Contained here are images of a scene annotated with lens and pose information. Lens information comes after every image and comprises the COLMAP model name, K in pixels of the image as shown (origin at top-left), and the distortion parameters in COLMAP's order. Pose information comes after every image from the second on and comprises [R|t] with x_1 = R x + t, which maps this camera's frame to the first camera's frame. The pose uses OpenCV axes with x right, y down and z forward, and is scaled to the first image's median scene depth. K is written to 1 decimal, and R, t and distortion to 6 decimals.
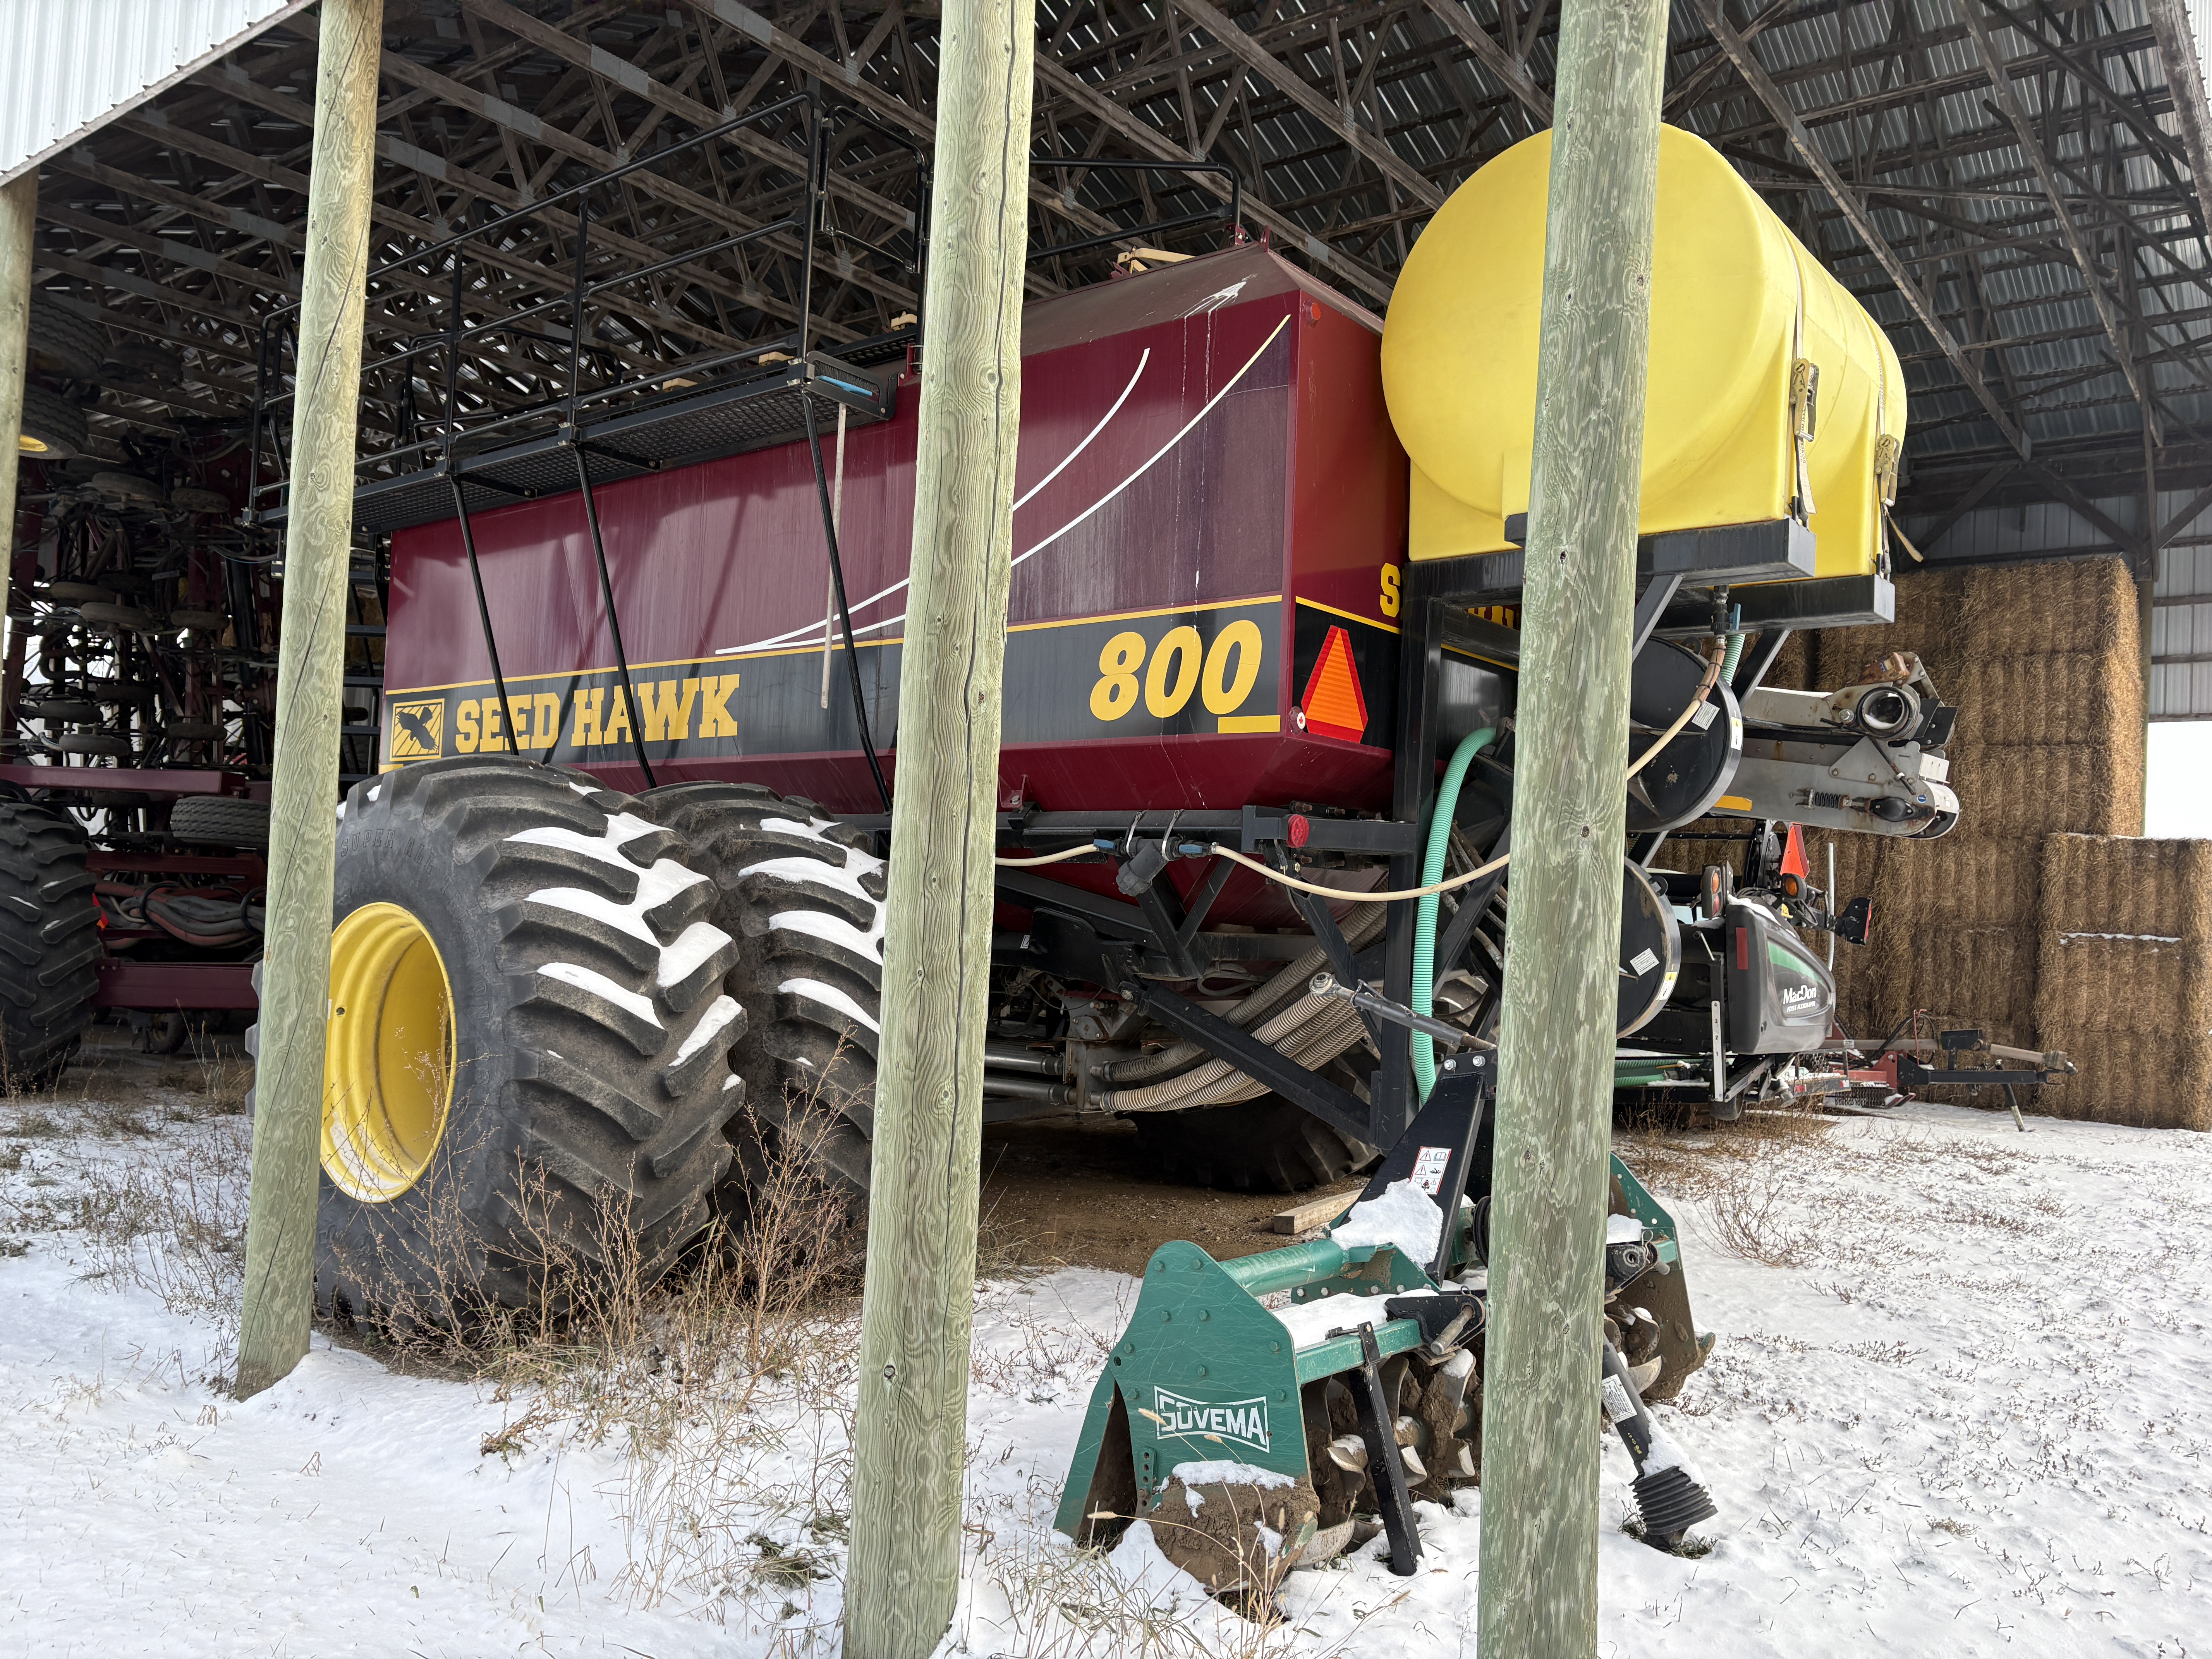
lens RADIAL K [[1648.2, 0, 1099.6], [0, 1648.2, 830.9], [0, 0, 1]] dist [0.047139, -0.040869]
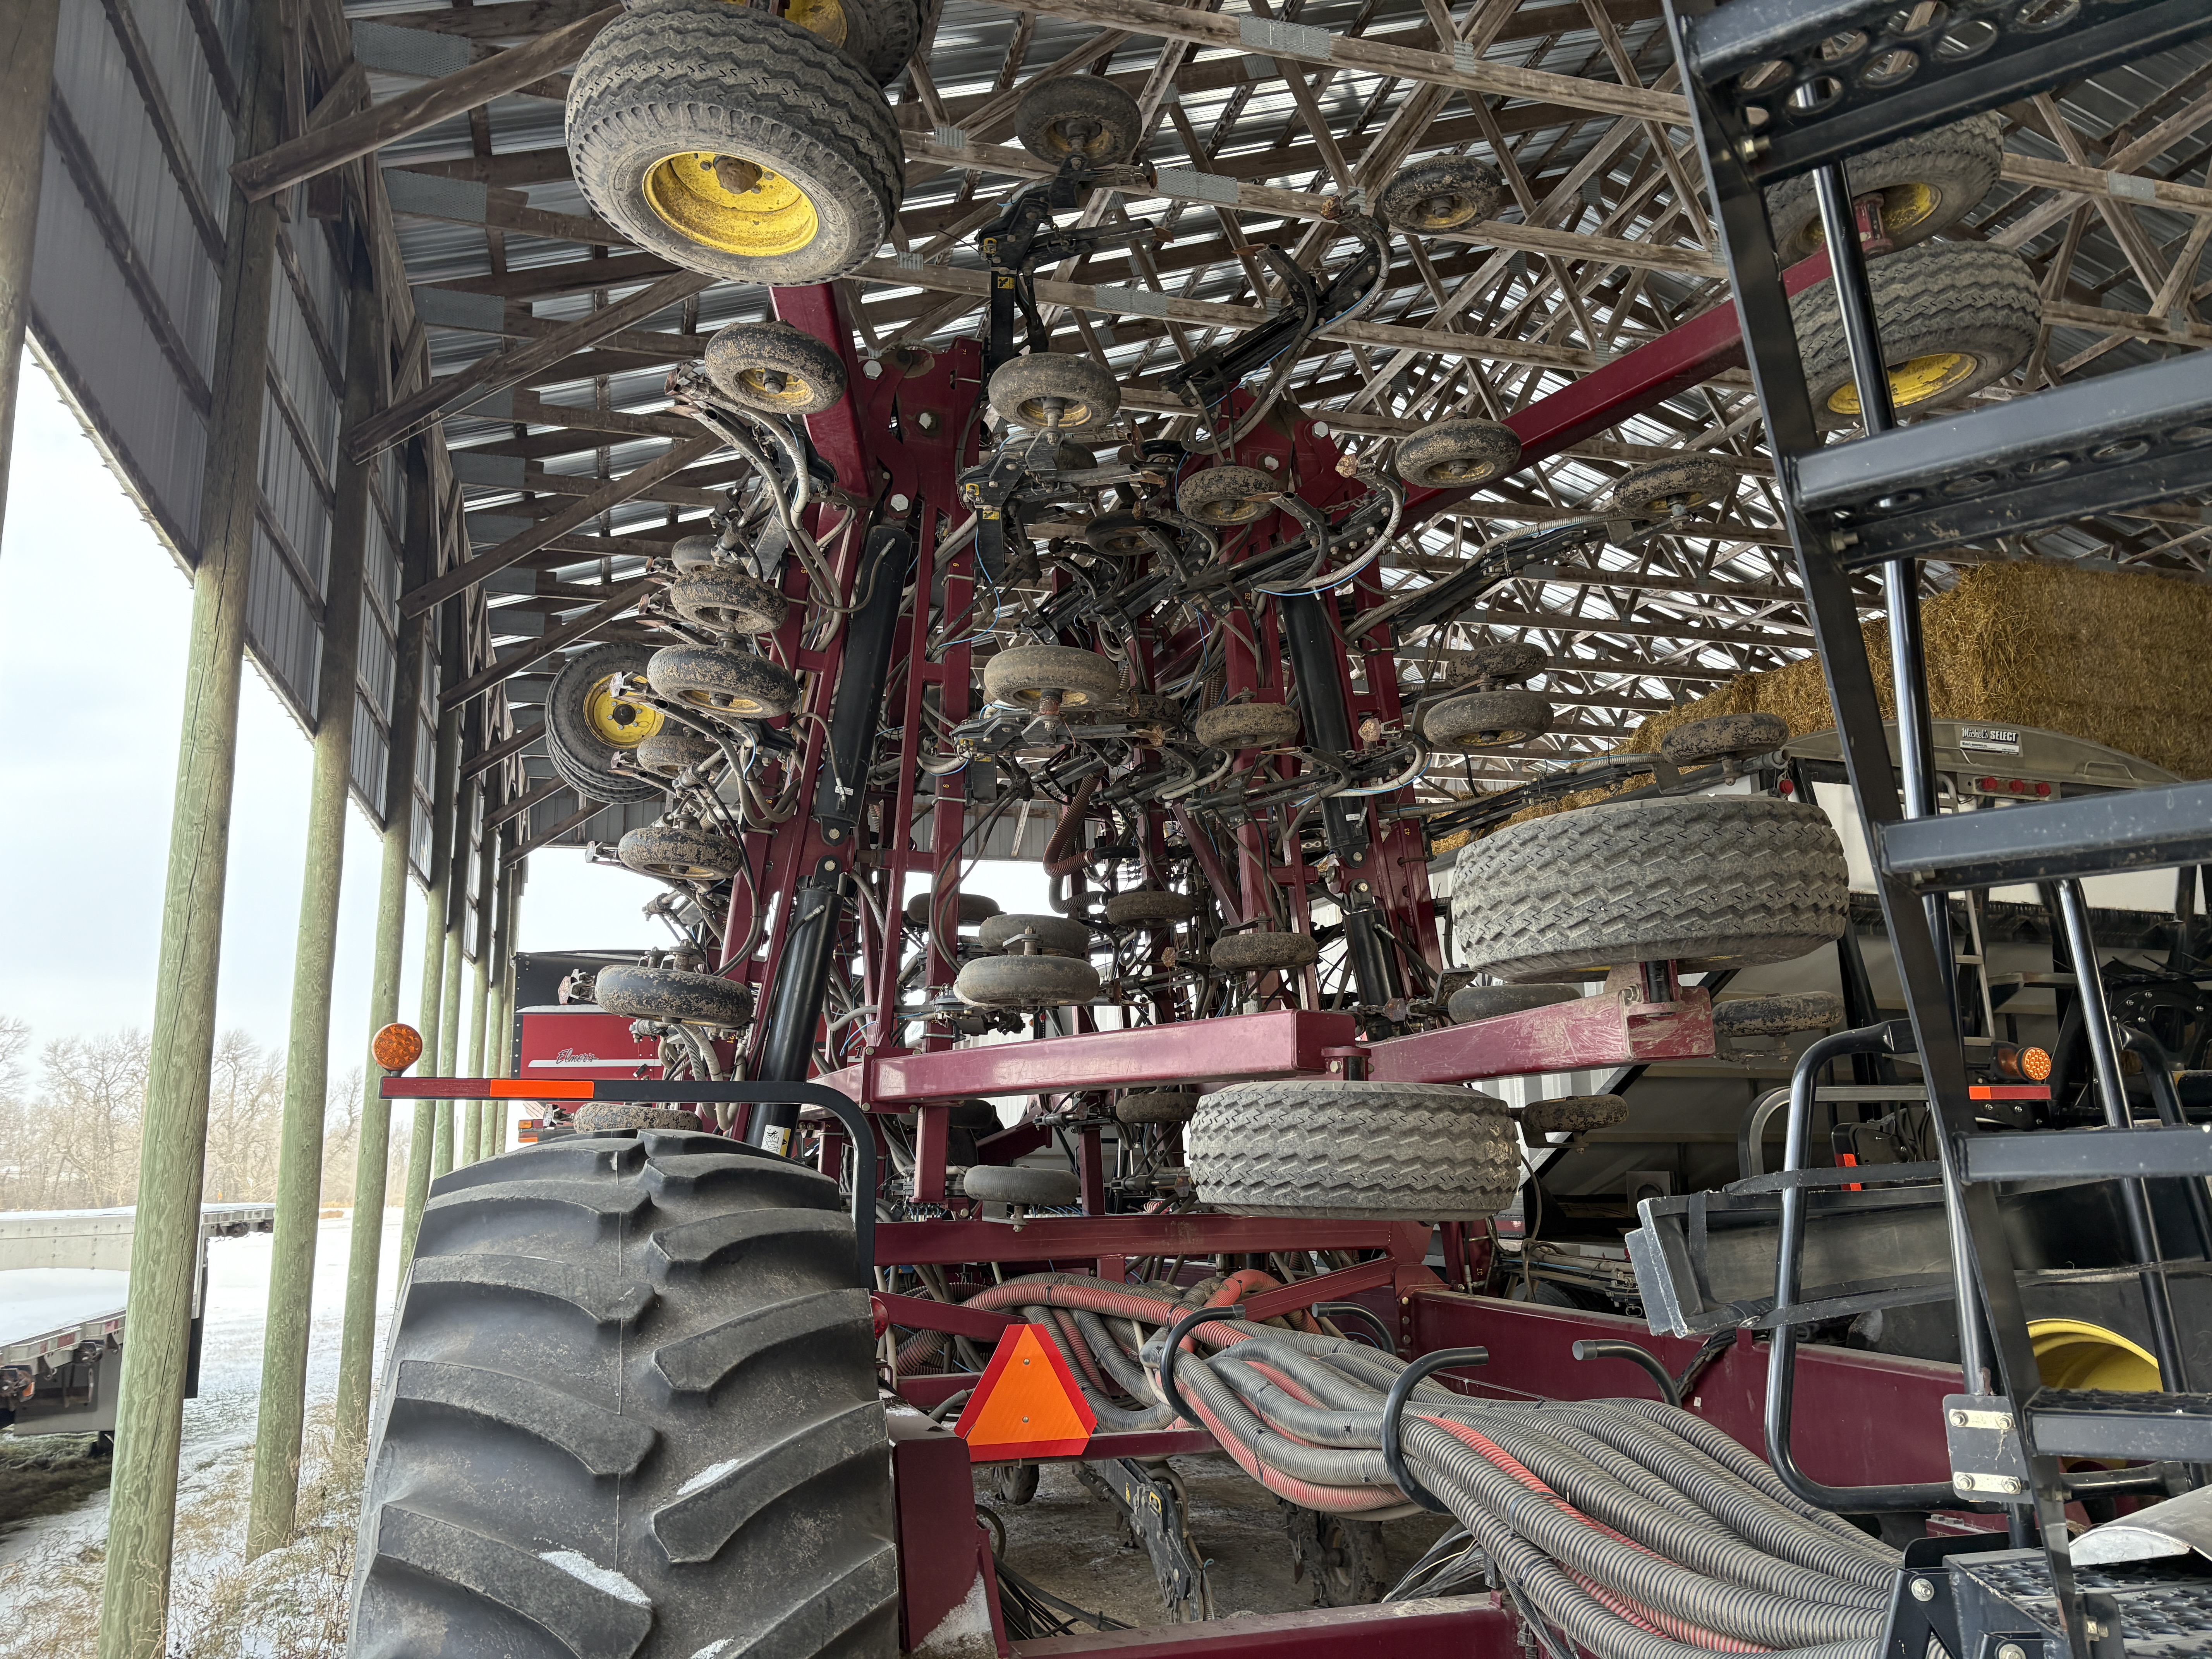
lens RADIAL K [[1648.2, 0, 1099.6], [0, 1648.2, 830.9], [0, 0, 1]] dist [0.047139, -0.040869]
pose [[0.801016, -0.169750, -0.574071, -0.345194], [0.076301, 0.980084, -0.183341, -0.010965], [0.593760, 0.103057, 0.798015, 0.677730]]
